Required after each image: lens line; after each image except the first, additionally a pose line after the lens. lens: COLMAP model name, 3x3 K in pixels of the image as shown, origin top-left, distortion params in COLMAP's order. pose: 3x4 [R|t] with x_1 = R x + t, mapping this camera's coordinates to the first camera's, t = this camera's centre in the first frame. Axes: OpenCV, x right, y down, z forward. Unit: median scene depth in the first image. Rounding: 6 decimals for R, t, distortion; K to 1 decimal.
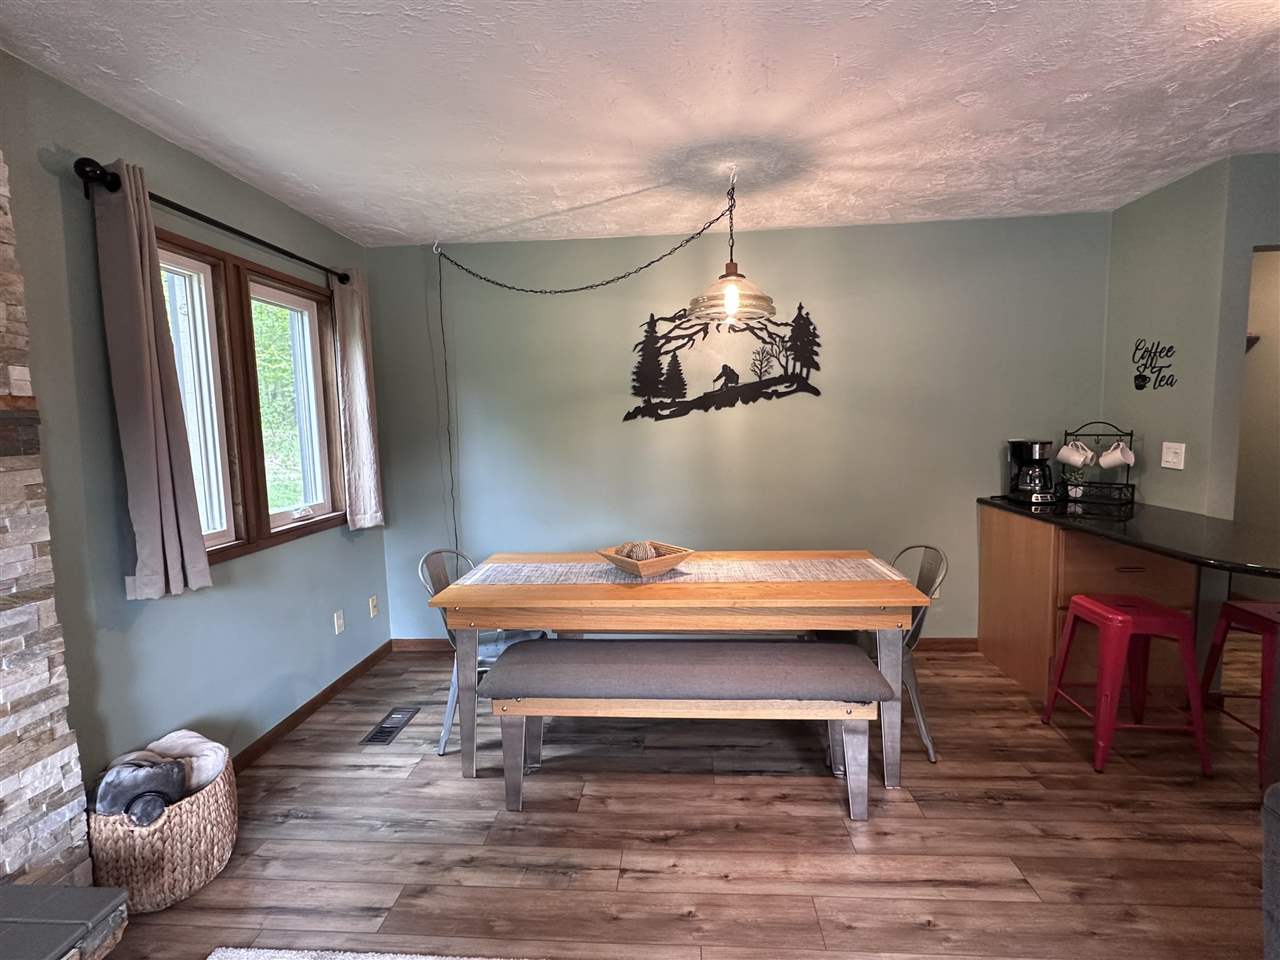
lens RADIAL K [[611.9, 0, 641.4], [0, 611.9, 480.1], [0, 0, 1]] dist [-0.003687, 0.002276]
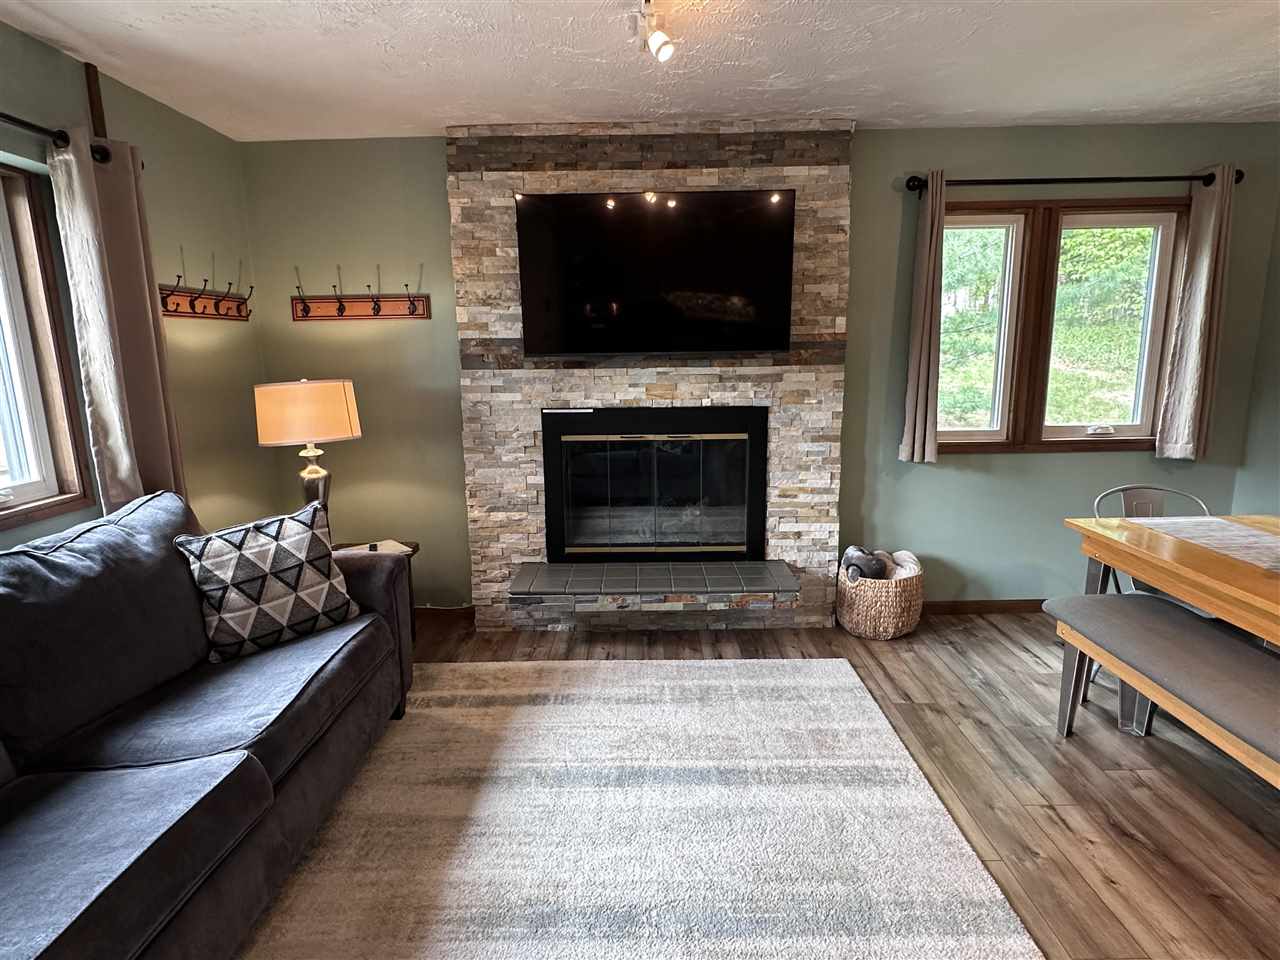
lens RADIAL K [[703.2, 0, 642.1], [0, 703.2, 482.8], [0, 0, 1]] dist [0.000476, 0.003289]
pose [[0.065299, 0.207198, -0.976117, 0.579635], [-0.083002, 0.975943, 0.201609, -0.036198], [0.994408, 0.067855, 0.080926, 0.123521]]
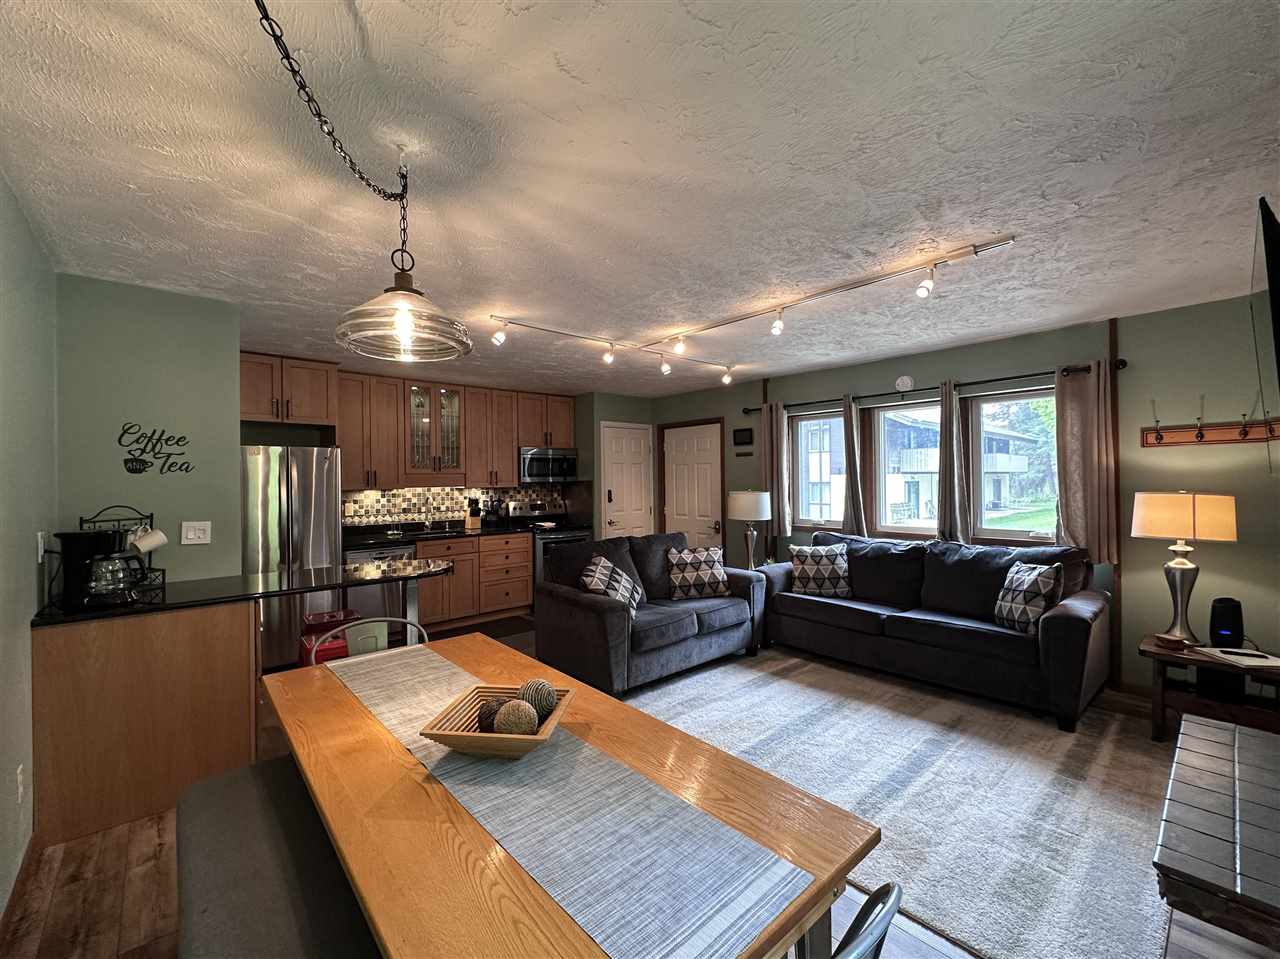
lens RADIAL K [[533.1, 0, 640.9], [0, 533.1, 480.9], [0, 0, 1]] dist [0.000542, -0.000531]
pose [[-0.717335, 0.031682, 0.696008, -0.388547], [0.097453, 0.993708, 0.055205, -0.103264], [-0.689880, 0.107428, -0.715909, 1.057103]]
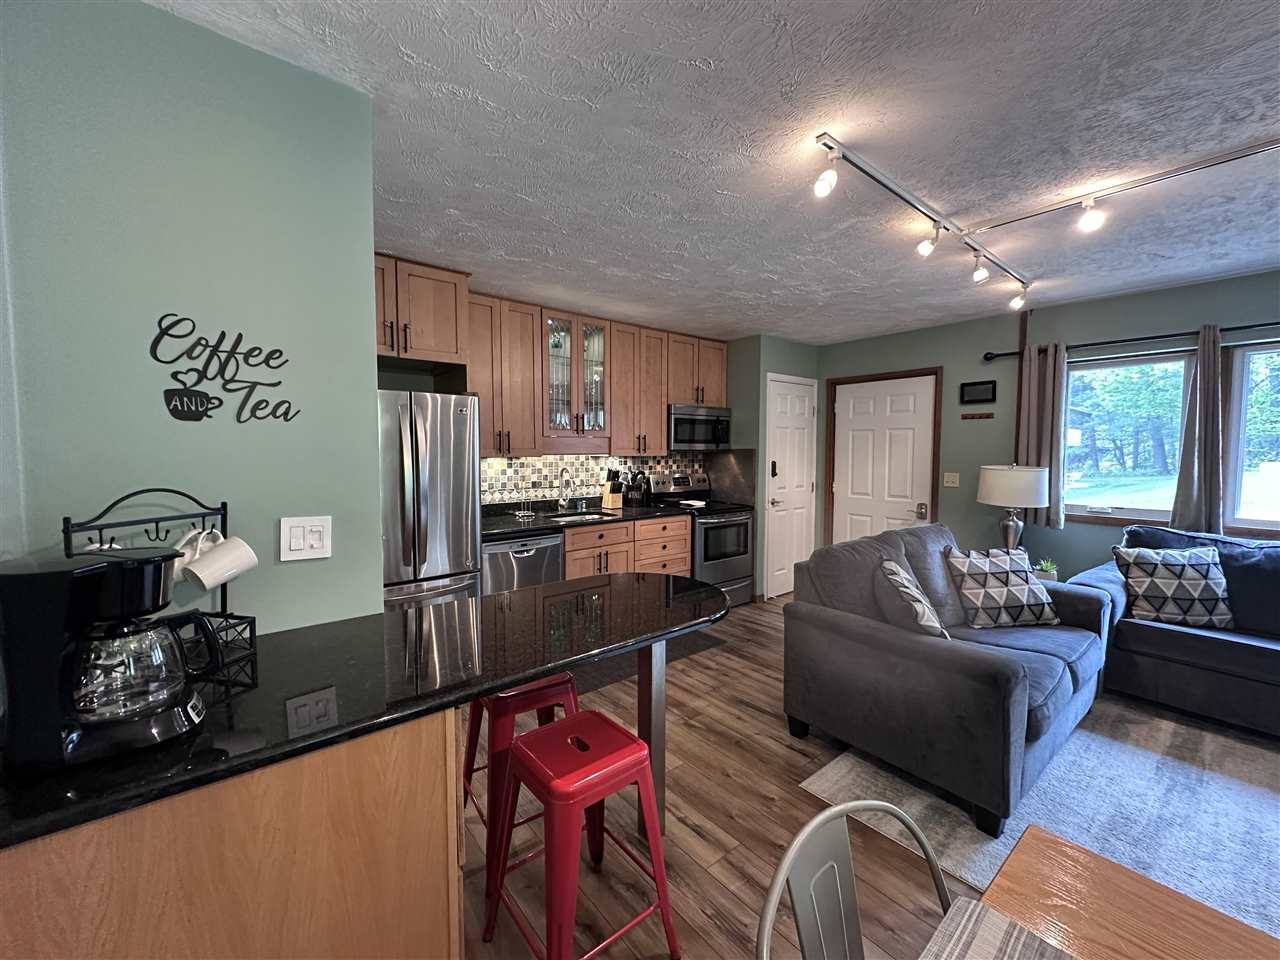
lens RADIAL K [[508.0, 0, 641.8], [0, 508.0, 481.5], [0, 0, 1]] dist [-0.003820, 0.001204]
pose [[-0.687234, -0.021625, 0.726114, 0.271840], [0.087093, 0.989894, 0.111910, -0.113505], [-0.721196, 0.140148, -0.678406, 1.022072]]
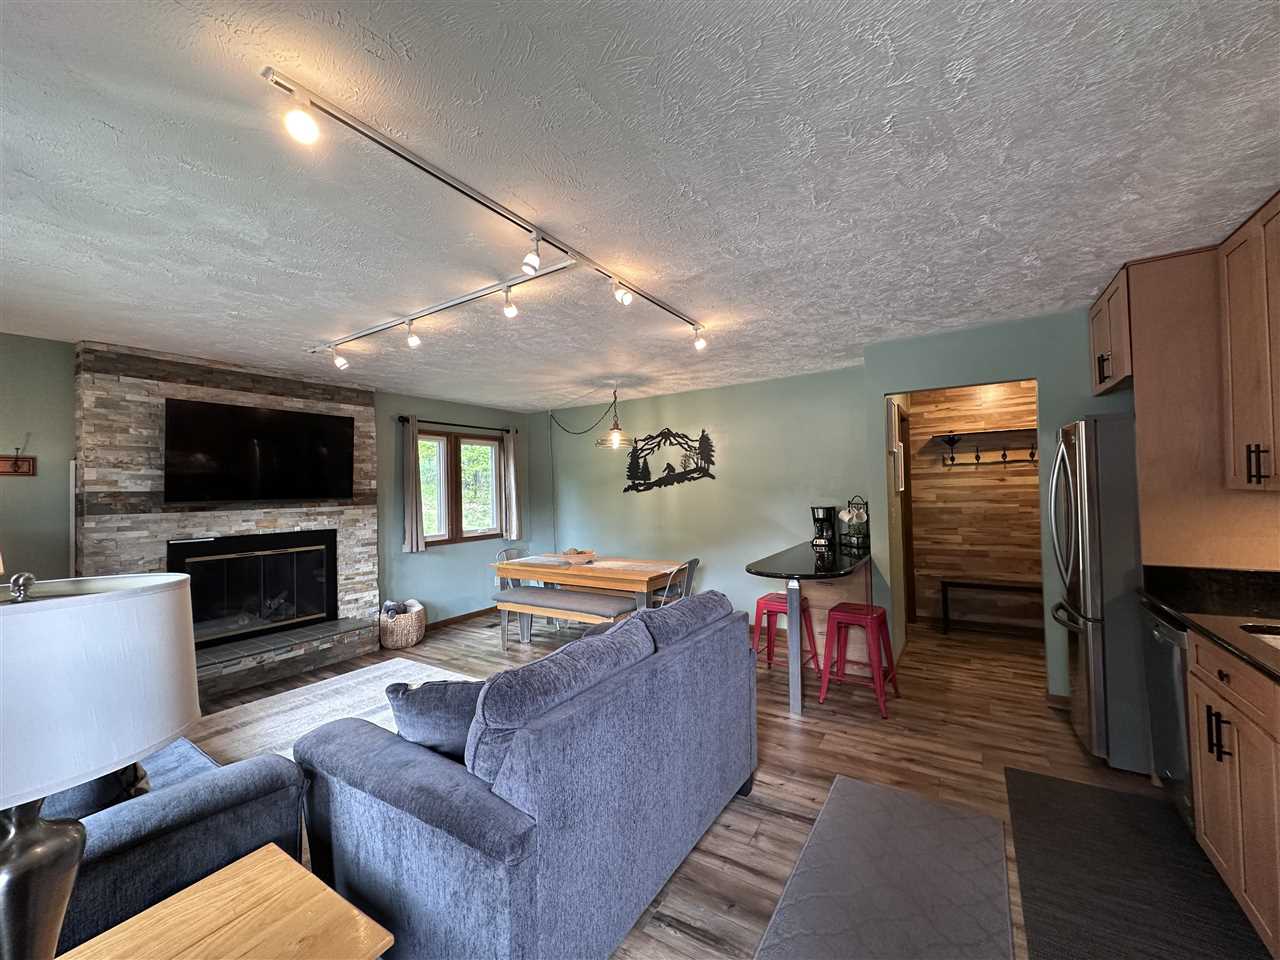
lens RADIAL K [[508.0, 0, 641.6], [0, 508.0, 480.9], [0, 0, 1]] dist [-0.003820, 0.001204]
pose [[0.876571, -0.005757, -0.481239, 0.917629], [-0.042970, 0.994999, -0.090174, 0.010710], [0.479351, 0.099723, 0.871939, -0.436537]]
